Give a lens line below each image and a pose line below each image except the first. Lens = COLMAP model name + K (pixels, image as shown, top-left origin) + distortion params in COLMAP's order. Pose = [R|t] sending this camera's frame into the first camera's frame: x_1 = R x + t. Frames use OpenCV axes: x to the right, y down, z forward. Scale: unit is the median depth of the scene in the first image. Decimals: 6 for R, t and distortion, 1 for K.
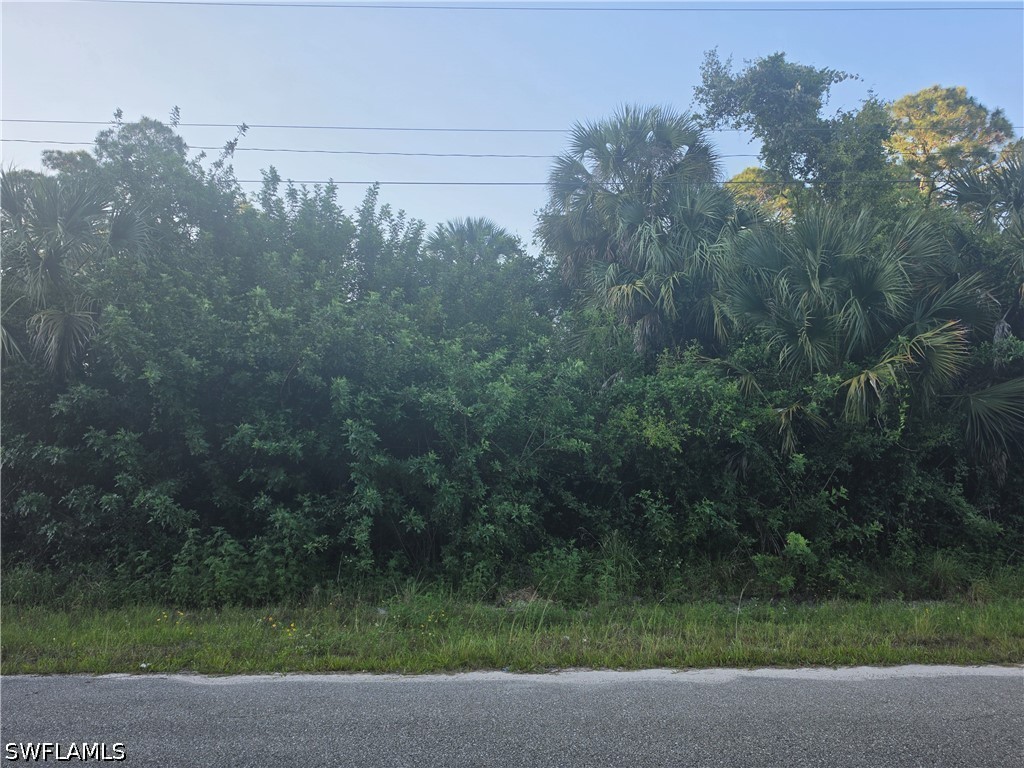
lens RADIAL K [[711.9, 0, 522.3], [0, 711.9, 384.0], [0, 0, 1]] dist [0.043364, -0.031320]
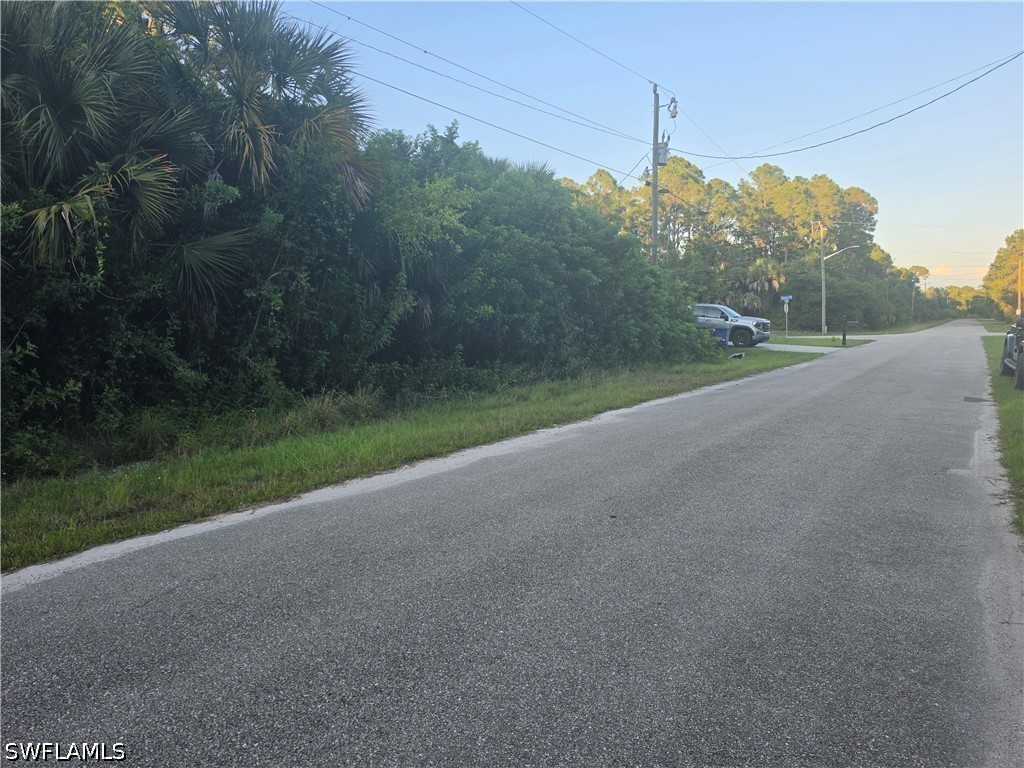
lens RADIAL K [[711.9, 0, 522.3], [0, 711.9, 384.0], [0, 0, 1]] dist [0.043364, -0.031320]
pose [[0.560613, -0.073960, 0.824769, 0.079752], [-0.087216, 0.985190, 0.147628, 0.017704], [-0.823472, -0.154695, 0.545860, 0.088433]]
